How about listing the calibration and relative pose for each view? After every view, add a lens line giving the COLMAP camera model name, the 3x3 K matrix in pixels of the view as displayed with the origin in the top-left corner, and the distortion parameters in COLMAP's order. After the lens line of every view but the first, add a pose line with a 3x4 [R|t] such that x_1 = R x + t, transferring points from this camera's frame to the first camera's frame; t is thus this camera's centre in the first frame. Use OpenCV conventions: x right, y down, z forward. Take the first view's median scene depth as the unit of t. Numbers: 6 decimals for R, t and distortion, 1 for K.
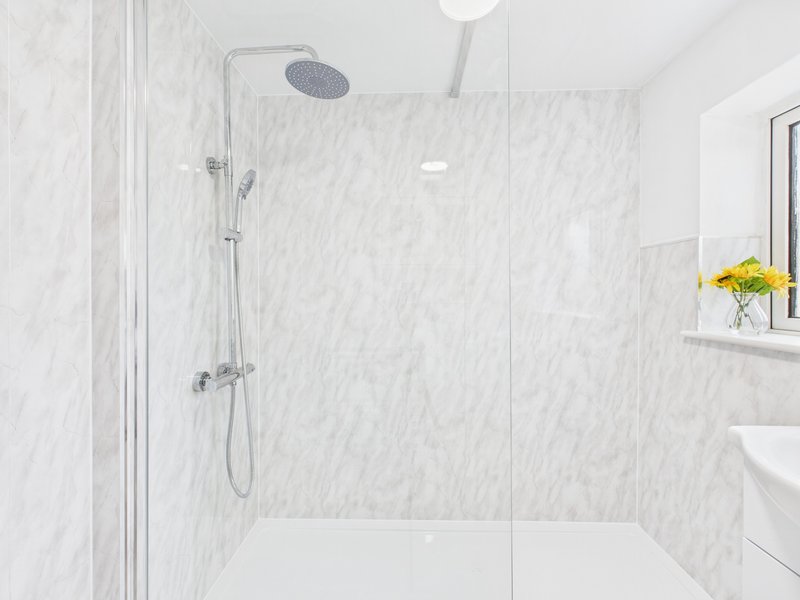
lens RADIAL K [[347.2, 0, 400.2], [0, 347.2, 296.2], [0, 0, 1]] dist [0.002499, 0.000256]
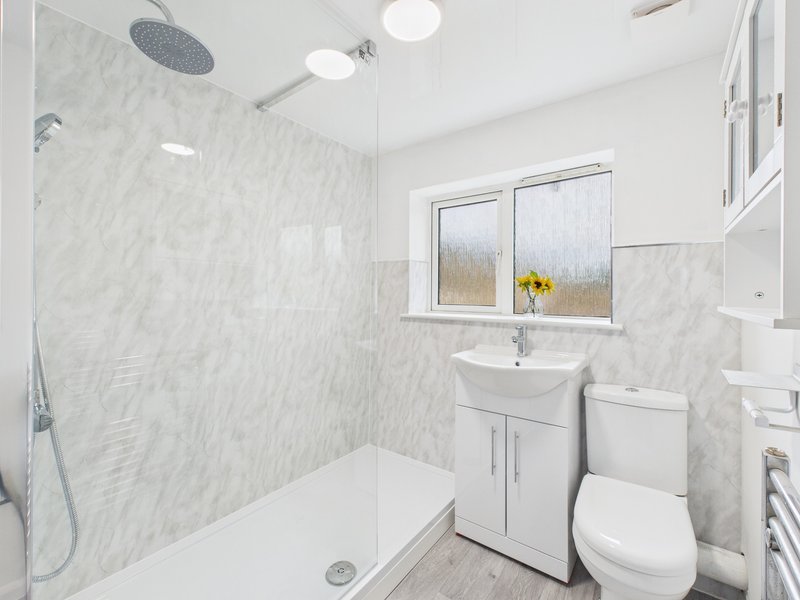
lens RADIAL K [[347.2, 0, 400.2], [0, 347.2, 296.2], [0, 0, 1]] dist [0.002499, 0.000256]
pose [[0.585456, -0.004315, 0.810693, -0.470537], [-0.000957, 0.999981, 0.006013, 0.001670], [-0.810704, -0.004296, 0.585441, 0.006910]]
